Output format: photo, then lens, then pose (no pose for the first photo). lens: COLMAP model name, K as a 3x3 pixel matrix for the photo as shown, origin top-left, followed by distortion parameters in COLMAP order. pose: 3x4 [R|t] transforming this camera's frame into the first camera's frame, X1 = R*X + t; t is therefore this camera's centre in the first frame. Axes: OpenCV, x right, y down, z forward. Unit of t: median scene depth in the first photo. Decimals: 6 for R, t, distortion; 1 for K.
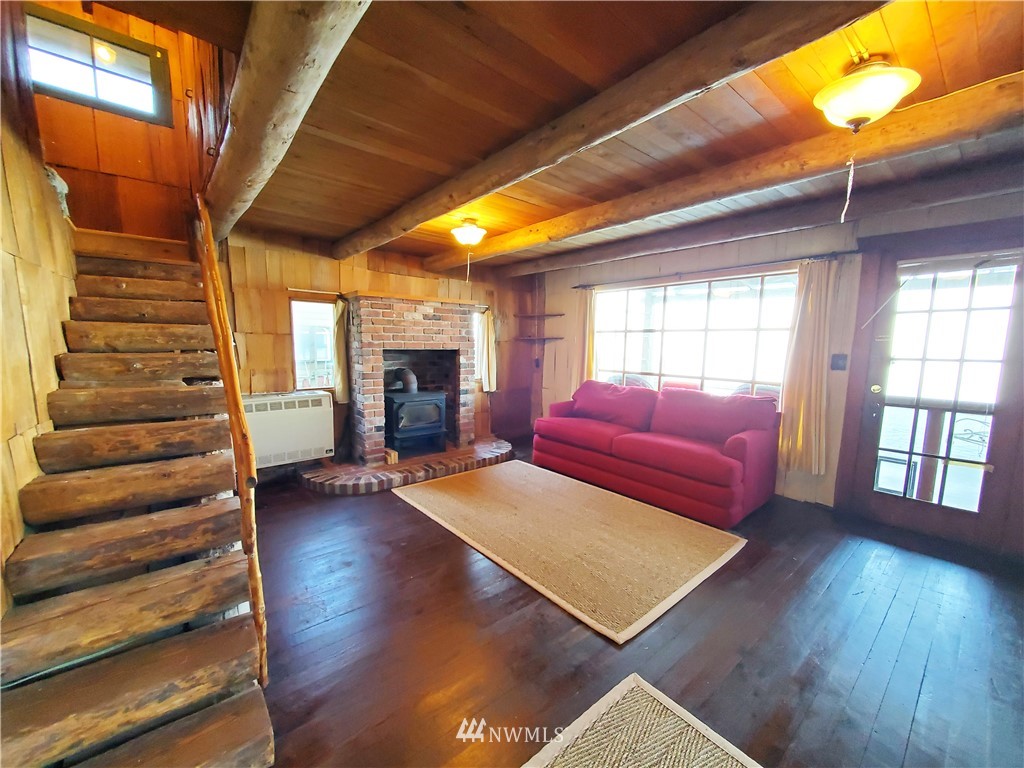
lens RADIAL K [[398.7, 0, 511.8], [0, 398.7, 389.8], [0, 0, 1]] dist [0.000563, -0.000046]
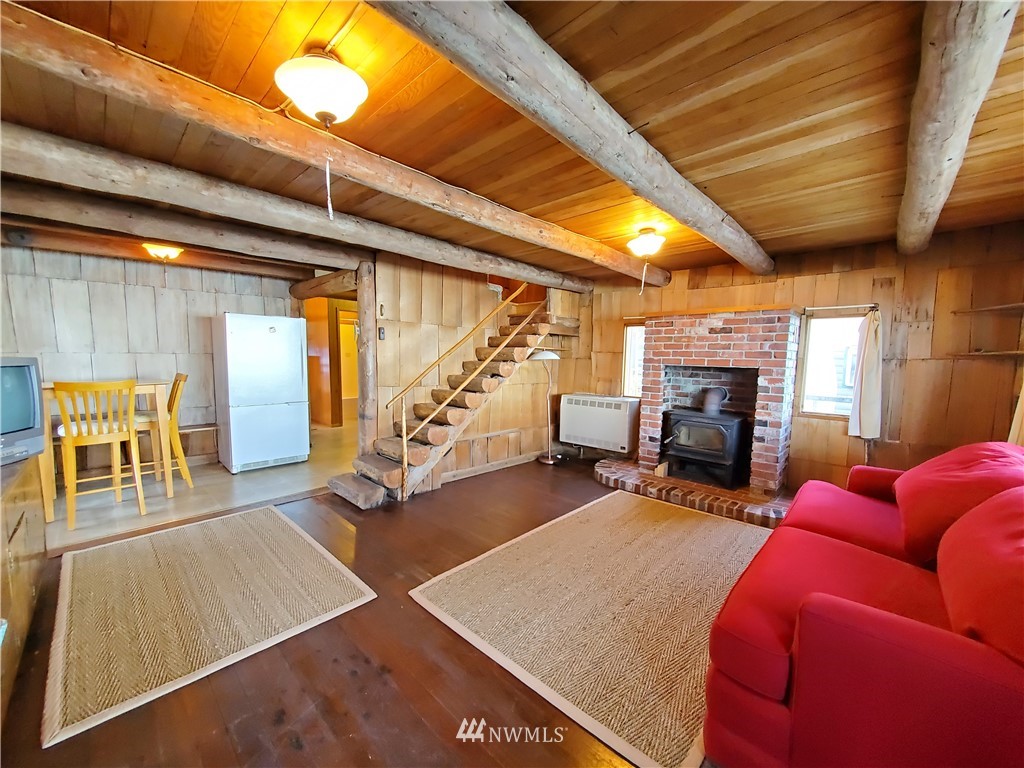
lens RADIAL K [[398.7, 0, 516.3], [0, 398.7, 391.7], [0, 0, 1]] dist [0.000563, -0.000046]
pose [[0.130532, 0.079395, -0.988260, 0.653114], [-0.132481, 0.989246, 0.061976, -0.045163], [0.982553, 0.122836, 0.139647, 0.472698]]
